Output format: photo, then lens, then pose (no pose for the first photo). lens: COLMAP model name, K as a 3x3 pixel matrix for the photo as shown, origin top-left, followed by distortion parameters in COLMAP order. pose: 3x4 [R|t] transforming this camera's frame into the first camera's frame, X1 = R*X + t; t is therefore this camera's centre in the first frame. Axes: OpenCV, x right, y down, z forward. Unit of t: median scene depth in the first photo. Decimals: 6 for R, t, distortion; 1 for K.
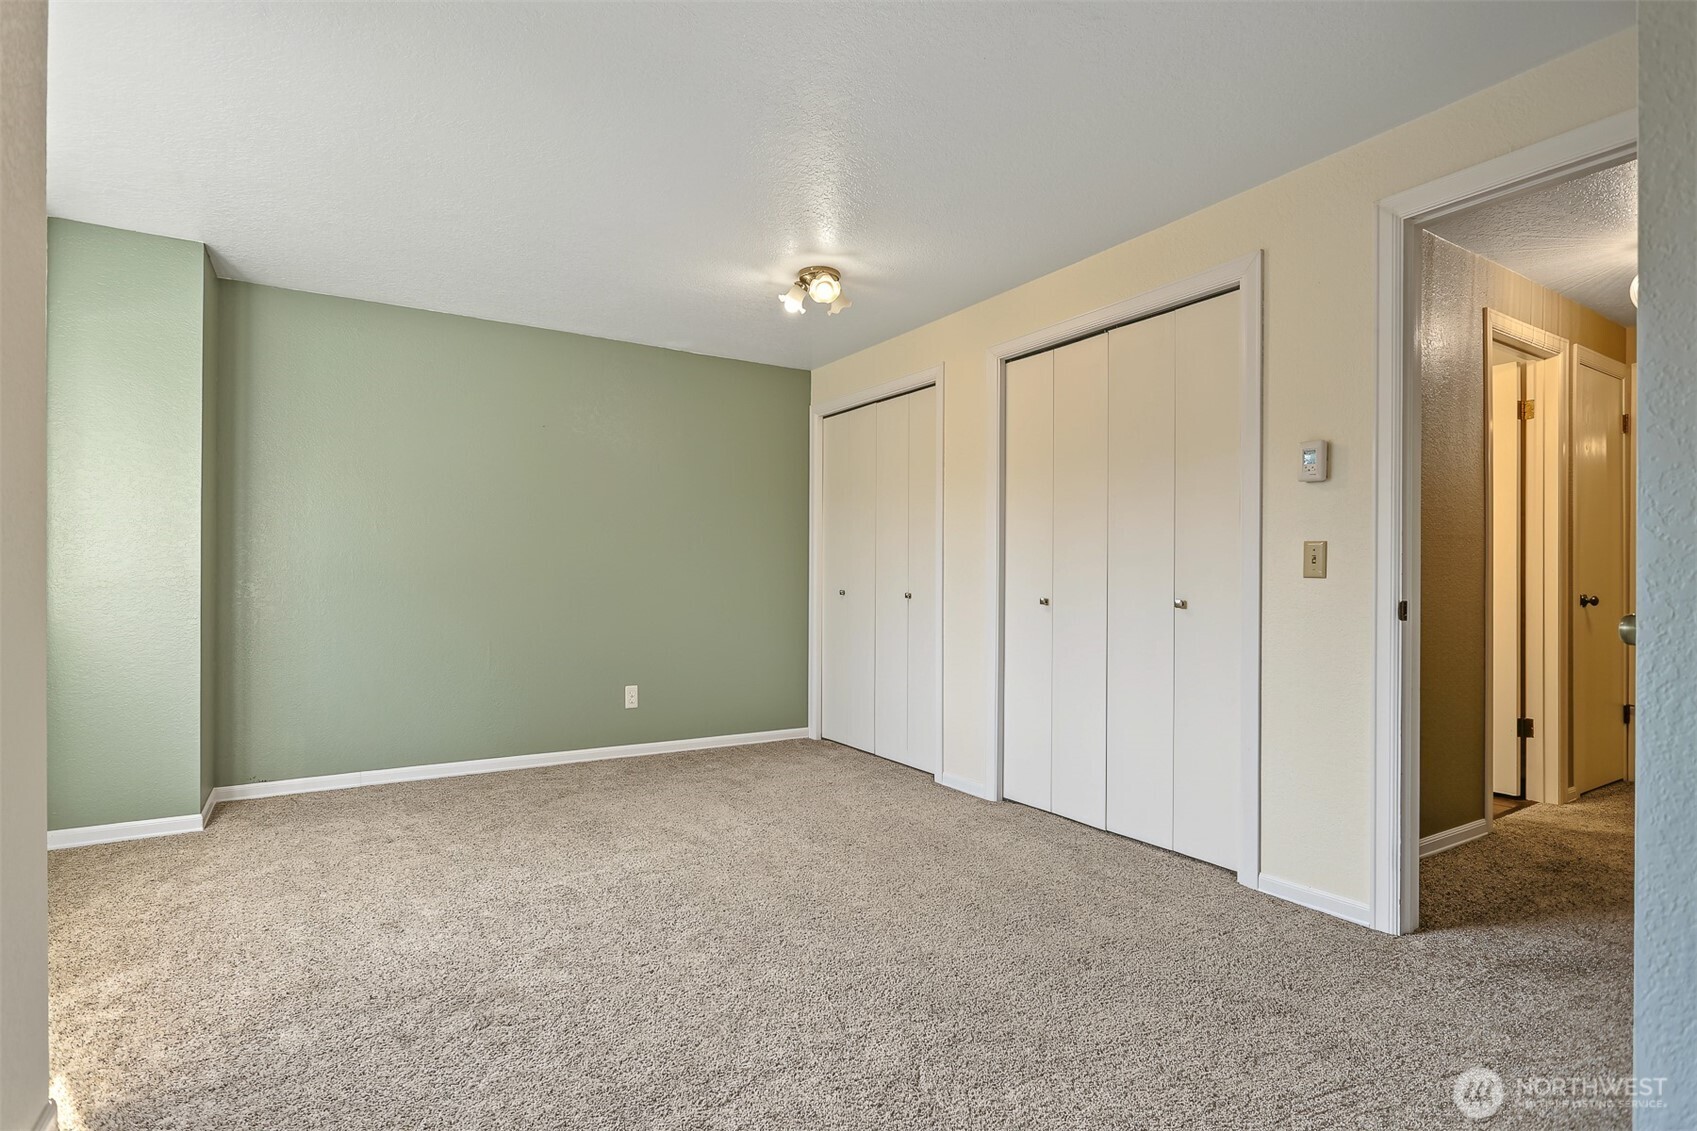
lens RADIAL K [[834.3, 0, 848.5], [0, 834.3, 565.5], [0, 0, 1]] dist [0.002811, 0.001147]
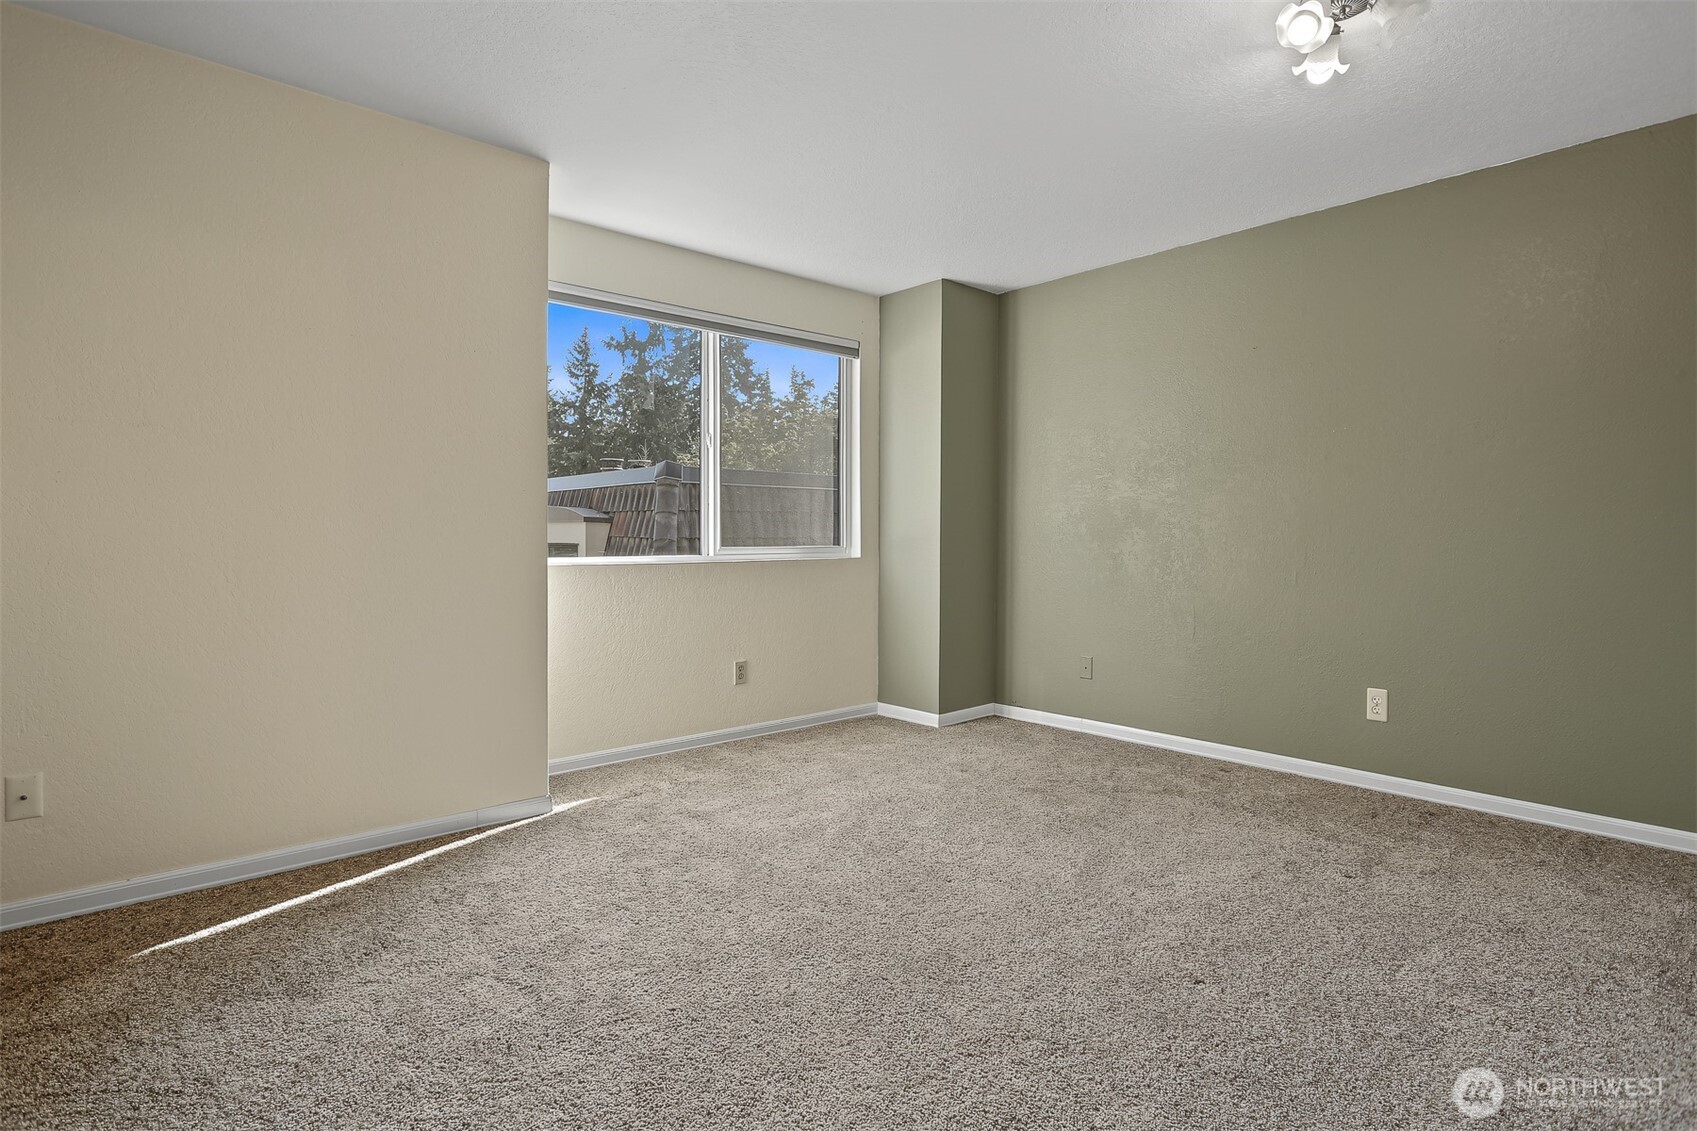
lens RADIAL K [[874.7, 0, 845.7], [0, 874.7, 528.6], [0, 0, 1]] dist [-0.005280, 0.020524]
pose [[0.153462, -0.015558, -0.988032, 0.498457], [0.013818, 0.999812, -0.013597, 0.018304], [0.988058, -0.011566, 0.153648, 0.570828]]
